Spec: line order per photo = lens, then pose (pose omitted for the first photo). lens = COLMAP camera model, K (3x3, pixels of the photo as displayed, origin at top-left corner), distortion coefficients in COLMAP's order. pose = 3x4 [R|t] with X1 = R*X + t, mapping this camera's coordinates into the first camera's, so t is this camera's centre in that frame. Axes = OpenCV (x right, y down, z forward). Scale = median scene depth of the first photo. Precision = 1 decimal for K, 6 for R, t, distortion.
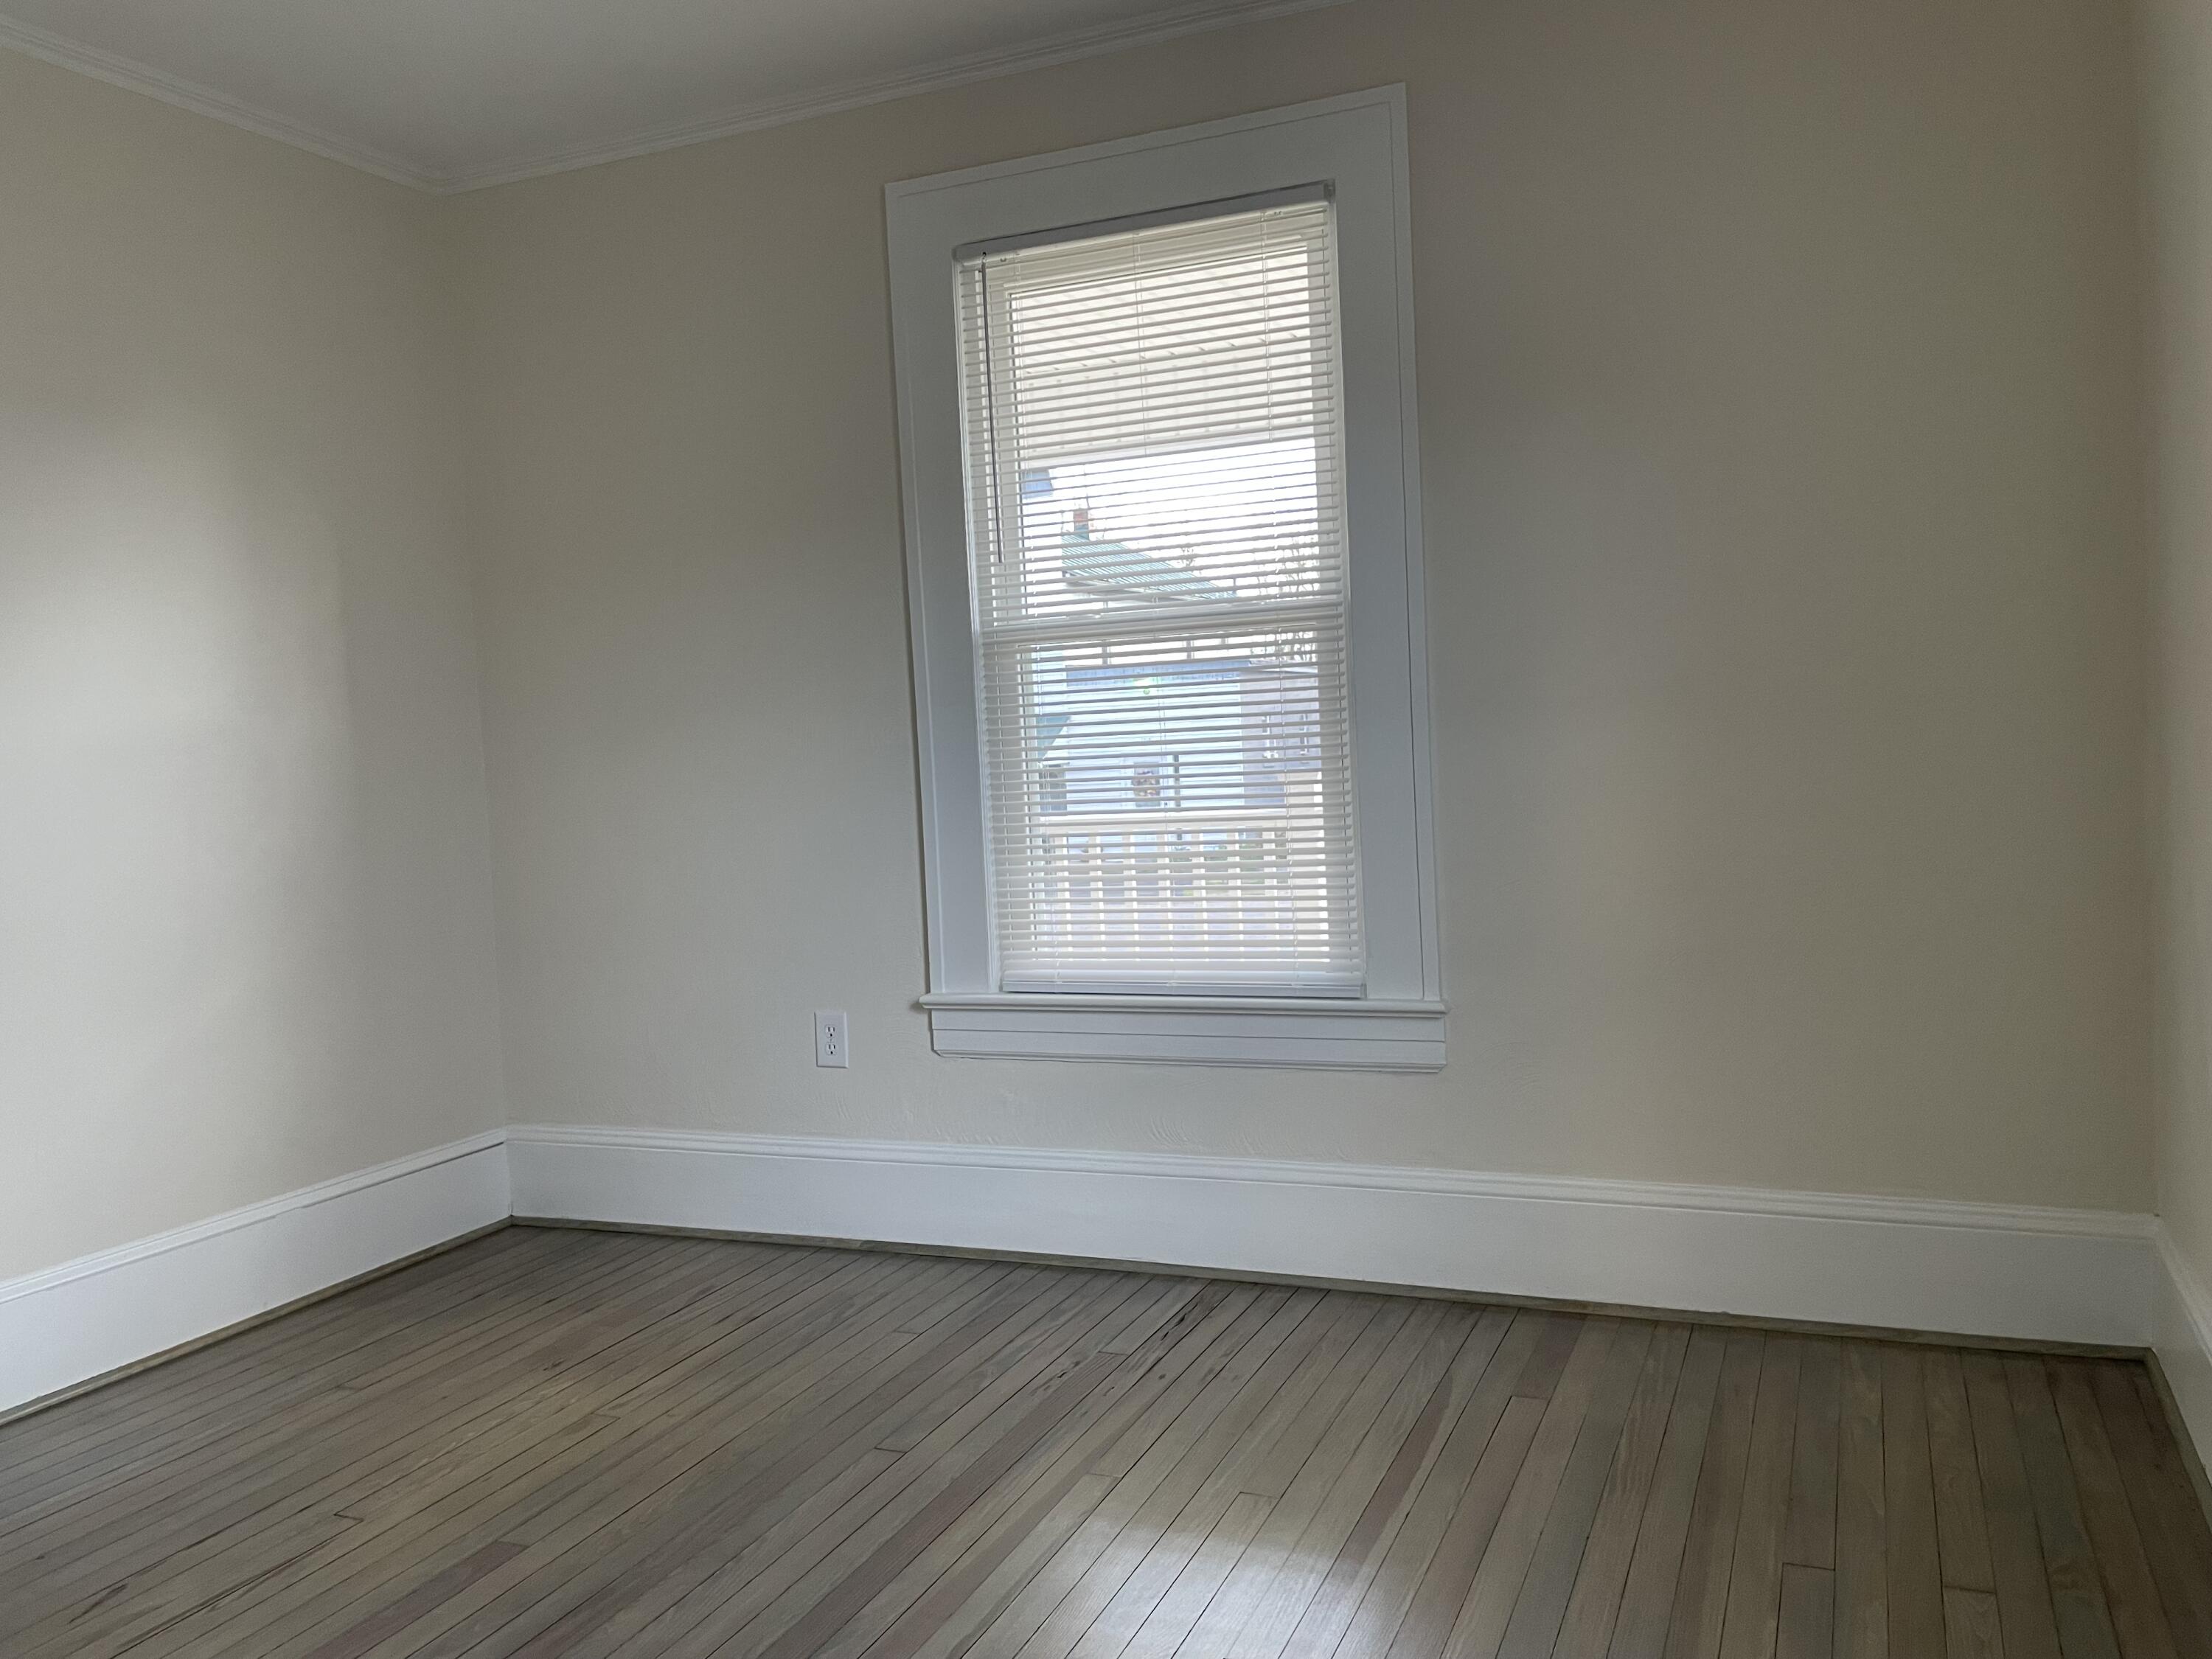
lens RADIAL K [[1677.3, 0, 1117.9], [0, 1677.3, 815.8], [0, 0, 1]] dist [0.078616, -0.104364]
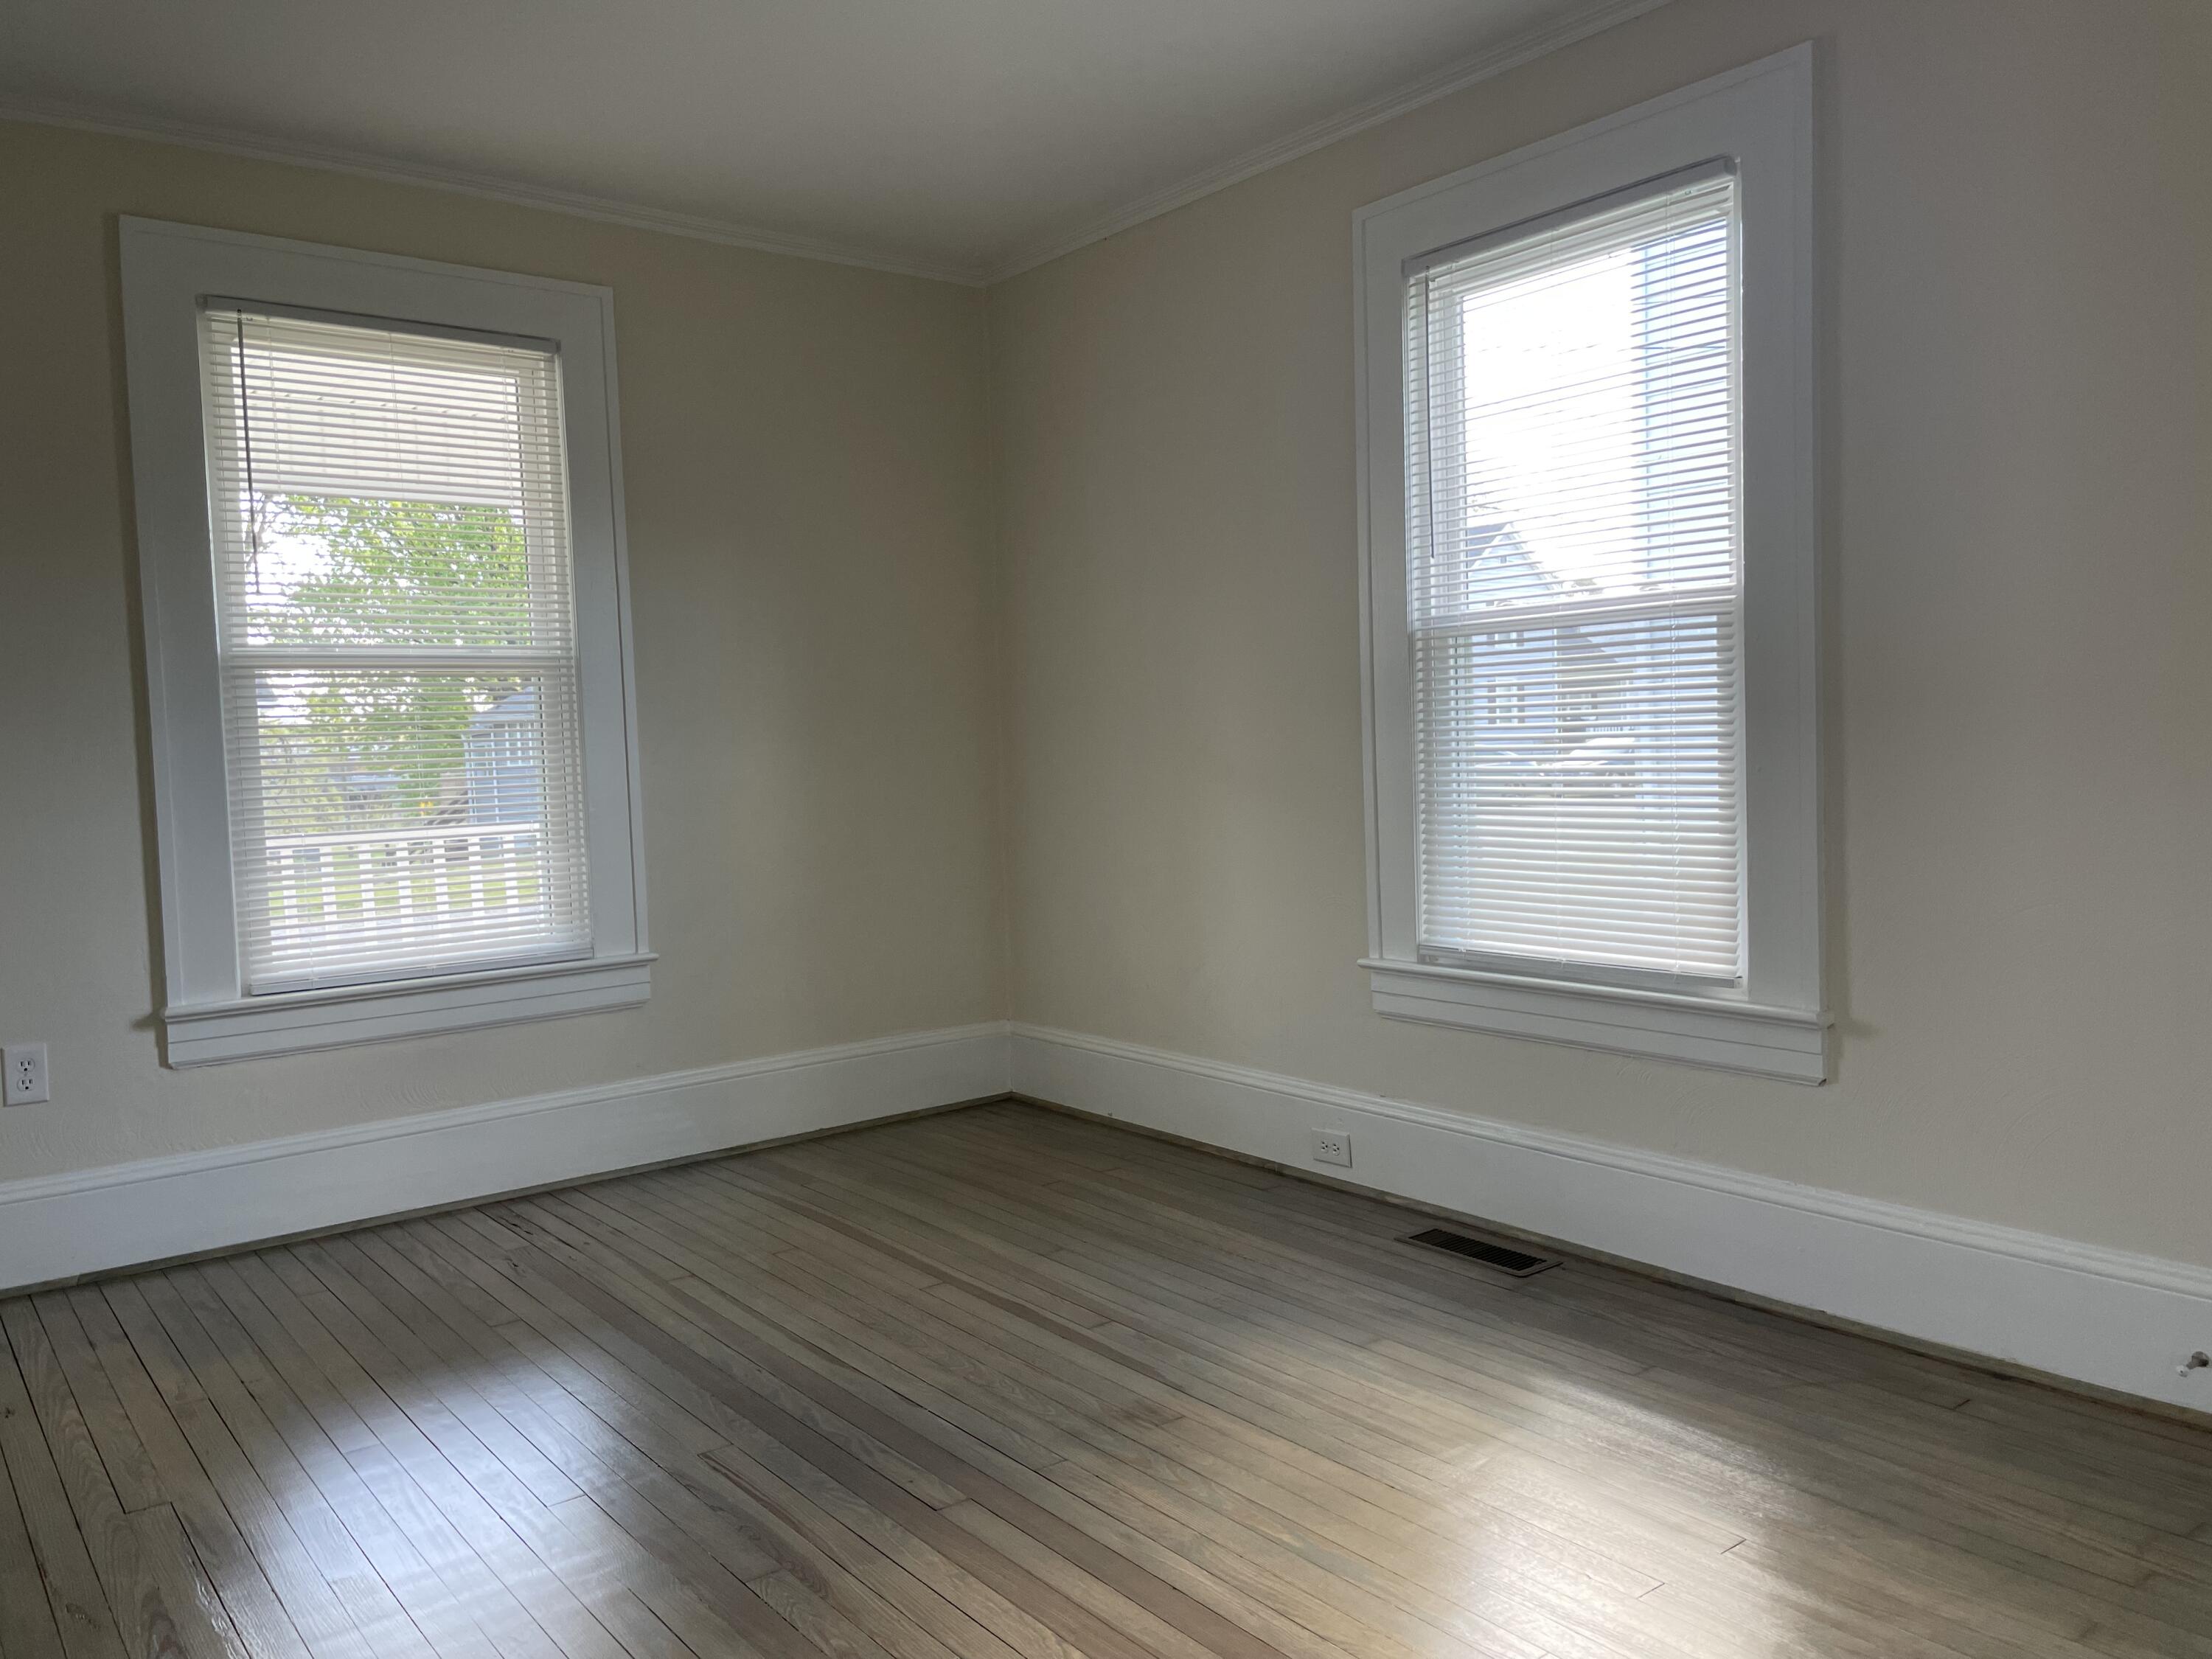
lens RADIAL K [[1677.3, 0, 1117.9], [0, 1677.3, 815.8], [0, 0, 1]] dist [0.078616, -0.104364]
pose [[0.476319, -0.006154, 0.879251, -0.803269], [0.053913, 0.998298, -0.022219, 0.048166], [-0.877618, 0.057986, 0.475841, 0.004179]]
